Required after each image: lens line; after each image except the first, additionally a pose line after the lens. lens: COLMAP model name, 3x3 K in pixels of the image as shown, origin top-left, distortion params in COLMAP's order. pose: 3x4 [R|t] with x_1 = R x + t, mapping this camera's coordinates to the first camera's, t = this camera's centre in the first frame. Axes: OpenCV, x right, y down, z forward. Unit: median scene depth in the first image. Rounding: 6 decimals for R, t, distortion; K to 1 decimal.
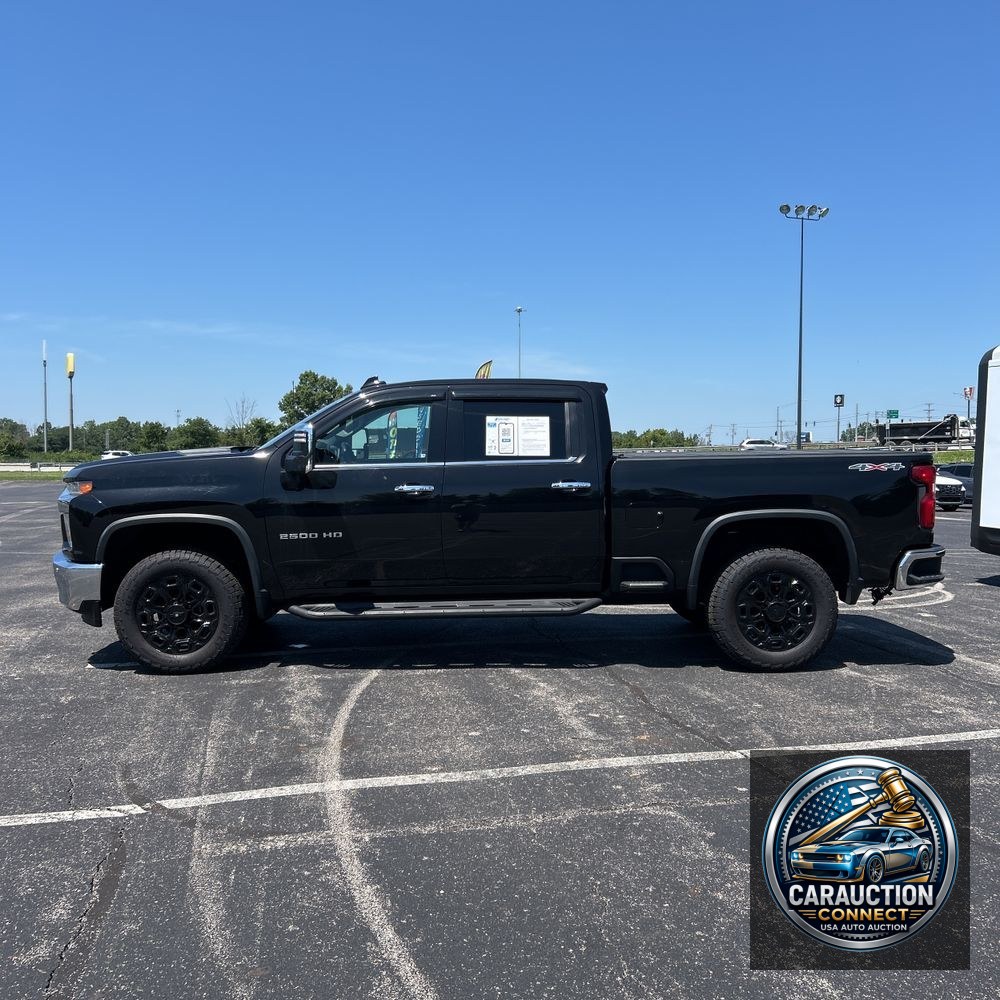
lens RADIAL K [[998.3, 0, 494.9], [0, 998.3, 499.6], [0, 0, 1]] dist [0.097403, -0.176879]
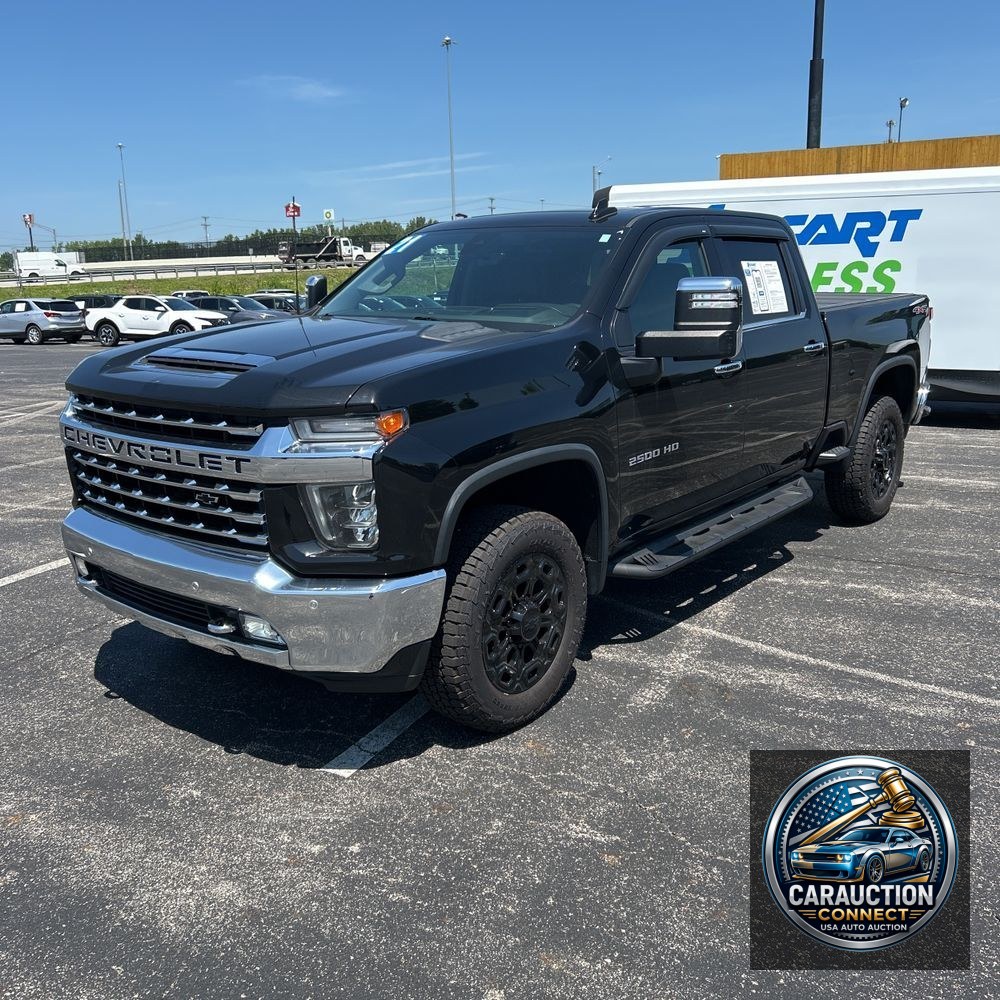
lens RADIAL K [[987.9, 0, 500.0], [0, 987.9, 500.0], [0, 0, 1]] dist [0.151026, -0.372235]
pose [[0.643578, -0.181191, 0.743624, -0.717440], [0.054355, 0.979942, 0.191729, -0.062159], [-0.763448, -0.082973, 0.640518, 0.647931]]
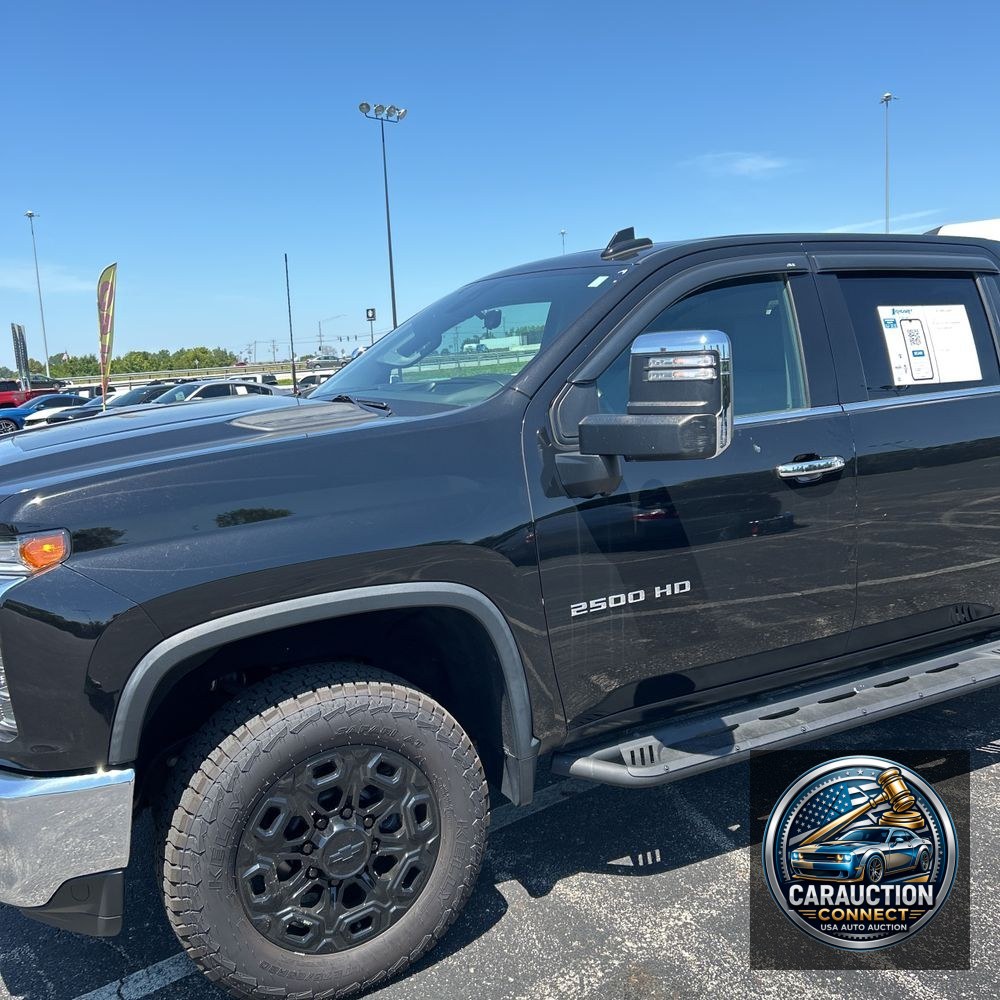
lens RADIAL K [[998.3, 0, 494.9], [0, 998.3, 499.6], [0, 0, 1]] dist [0.097403, -0.176879]
pose [[0.897346, -0.103026, 0.429134, -0.406902], [0.067641, 0.992988, 0.096954, -0.050072], [-0.436113, -0.057974, 0.898022, 0.630463]]
